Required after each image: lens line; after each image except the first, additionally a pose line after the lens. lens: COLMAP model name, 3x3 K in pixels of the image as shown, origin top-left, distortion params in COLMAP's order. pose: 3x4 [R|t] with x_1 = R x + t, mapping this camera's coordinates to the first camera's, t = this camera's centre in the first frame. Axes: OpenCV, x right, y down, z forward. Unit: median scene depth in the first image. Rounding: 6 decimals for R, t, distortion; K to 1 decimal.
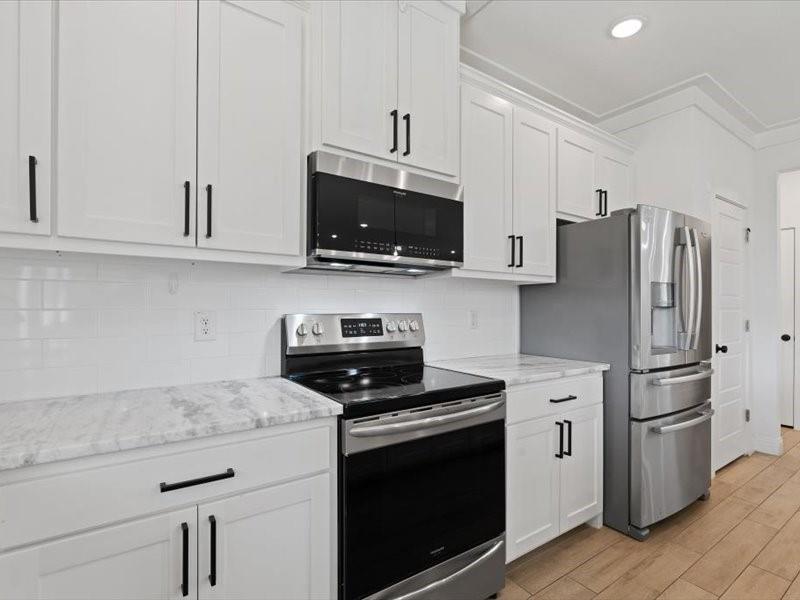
lens RADIAL K [[401.3, 0, 401.3], [0, 401.3, 304.4], [0, 0, 1]] dist [-0.002013, 0.000188]
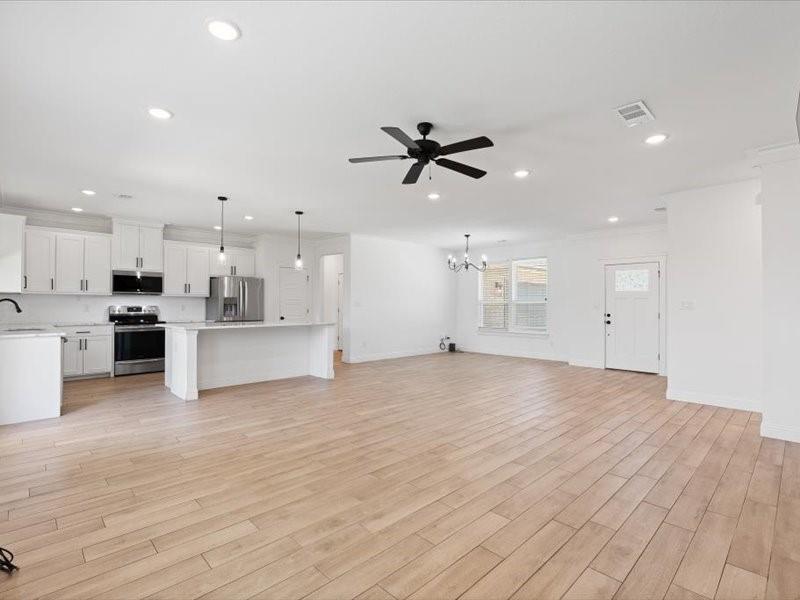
lens RADIAL K [[401.3, 0, 401.3], [0, 401.3, 304.4], [0, 0, 1]] dist [-0.002013, 0.000188]
pose [[0.985221, -0.000936, 0.171285, 1.829467], [-0.000303, 0.999974, 0.007205, -0.019873], [-0.171287, -0.007151, 0.985195, -3.327255]]
